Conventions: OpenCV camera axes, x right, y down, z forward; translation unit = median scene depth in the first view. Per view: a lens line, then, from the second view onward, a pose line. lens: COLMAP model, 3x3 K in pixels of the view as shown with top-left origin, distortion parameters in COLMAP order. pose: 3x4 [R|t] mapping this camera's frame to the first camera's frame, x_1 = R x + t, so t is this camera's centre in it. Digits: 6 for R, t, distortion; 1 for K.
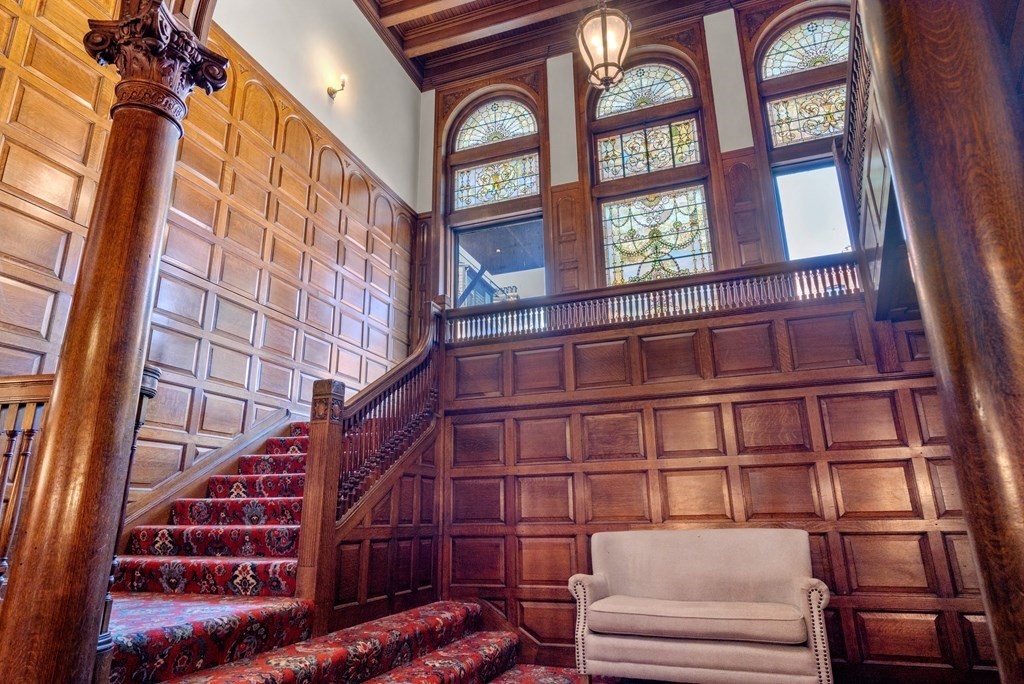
lens RADIAL K [[595.0, 0, 512.0], [0, 595.0, 342.0], [0, 0, 1]] dist [-0.001455, -0.000278]
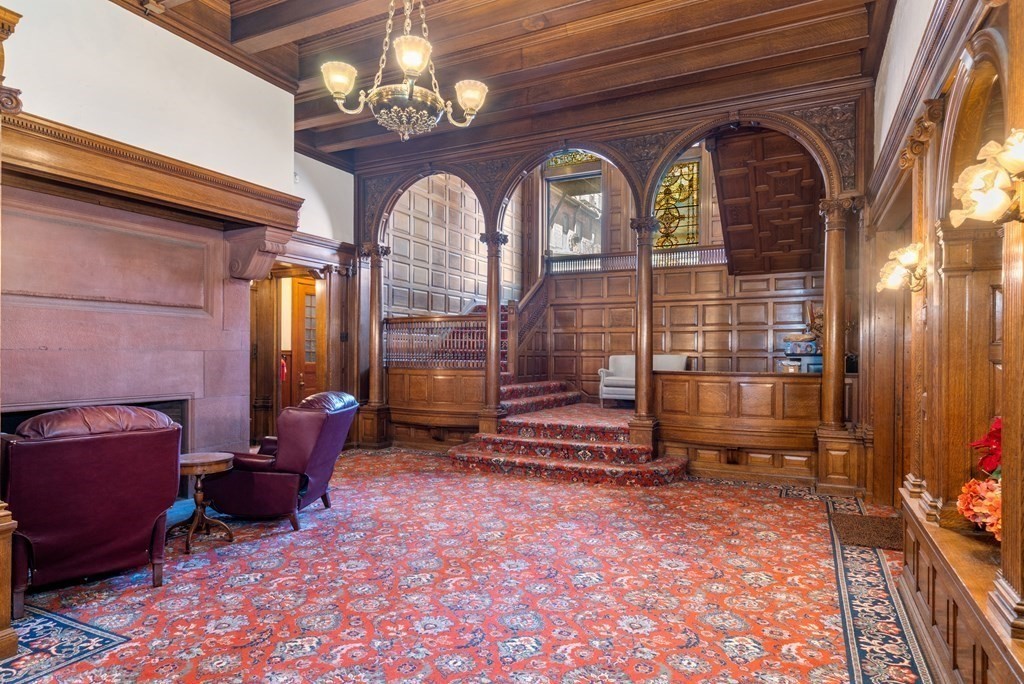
lens RADIAL K [[595.0, 0, 512.0], [0, 595.0, 342.0], [0, 0, 1]] dist [-0.001455, -0.000278]
pose [[0.992960, 0.019684, -0.116802, 0.010972], [0.012110, 0.964057, 0.265421, -0.369333], [0.117829, -0.264967, 0.957031, -1.303006]]
